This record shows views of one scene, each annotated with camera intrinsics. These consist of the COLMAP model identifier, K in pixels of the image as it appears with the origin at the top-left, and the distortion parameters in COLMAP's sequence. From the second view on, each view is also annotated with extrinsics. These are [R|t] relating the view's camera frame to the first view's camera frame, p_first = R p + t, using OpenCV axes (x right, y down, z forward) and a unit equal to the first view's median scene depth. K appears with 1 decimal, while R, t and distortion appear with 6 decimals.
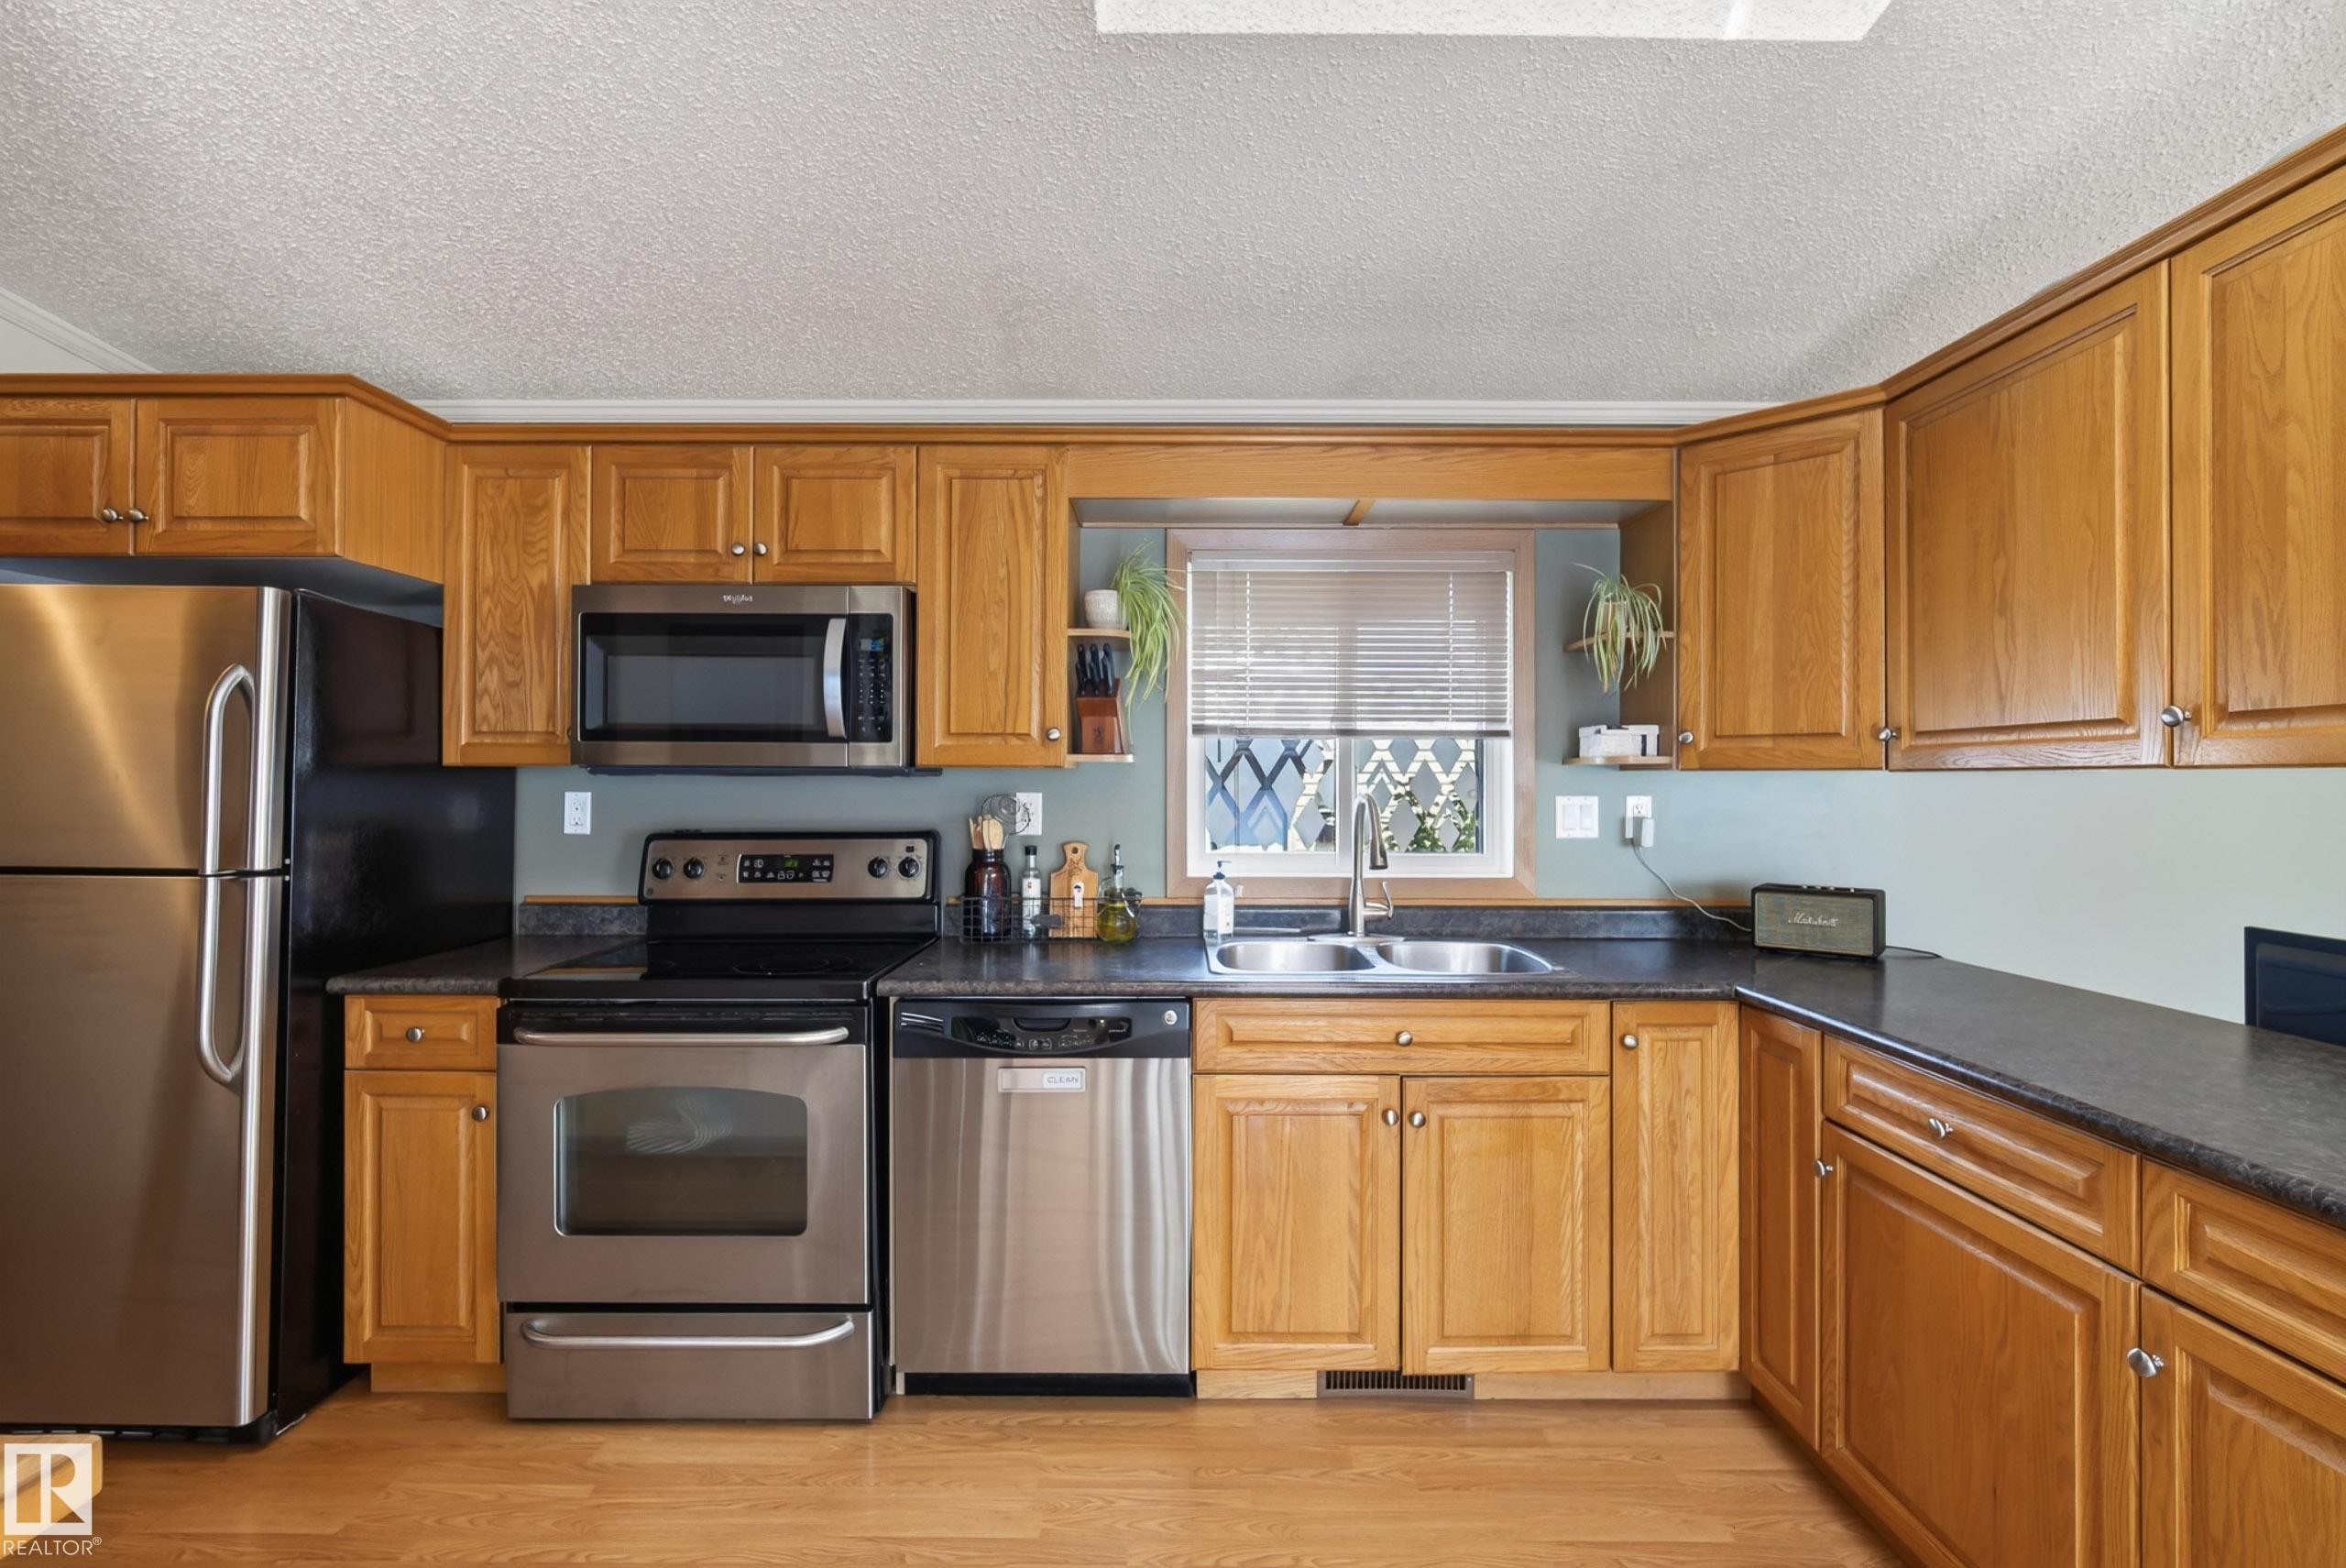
lens RADIAL K [[1017.6, 0, 1179.7], [0, 1017.6, 776.3], [0, 0, 1]] dist [-0.013923, 0.002044]
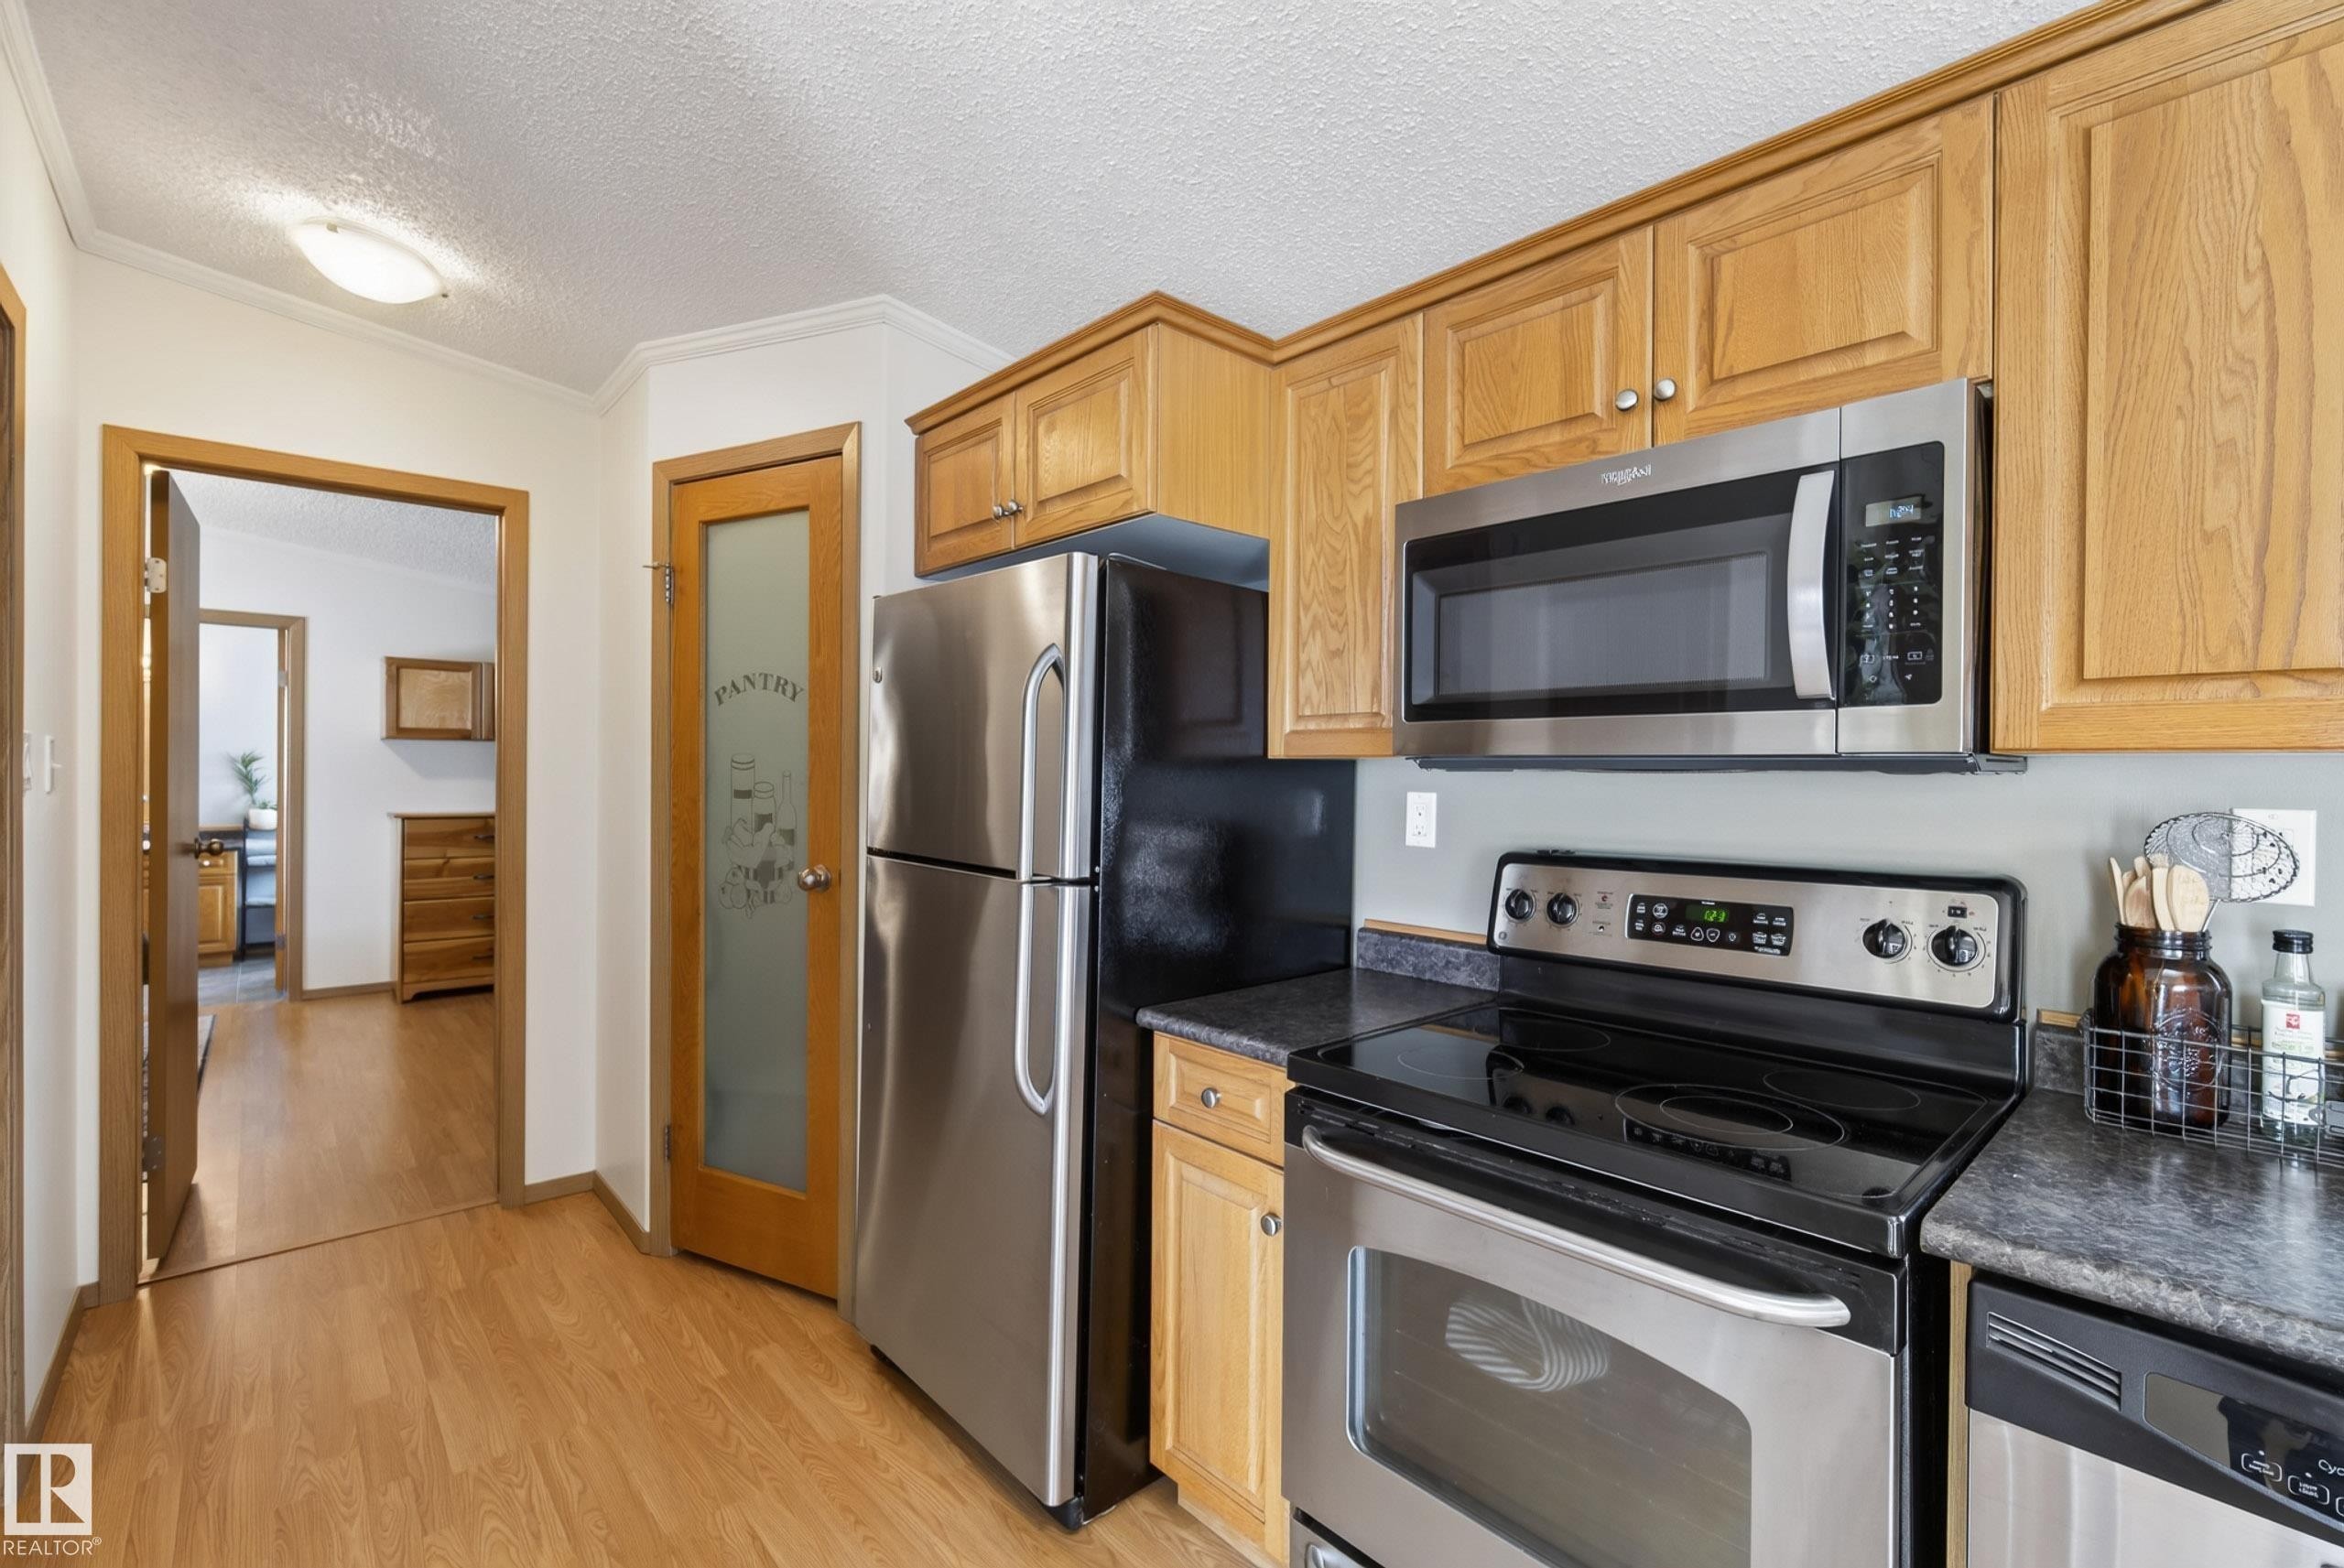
lens RADIAL K [[1016.6, 0, 1169.8], [0, 1016.6, 777.6], [0, 0, 1]] dist [-0.013923, 0.002044]
pose [[0.662937, 0.005325, -0.748656, -0.160049], [-0.002849, 0.999985, 0.004590, 0.001327], [0.748670, -0.000910, 0.662942, 0.388253]]
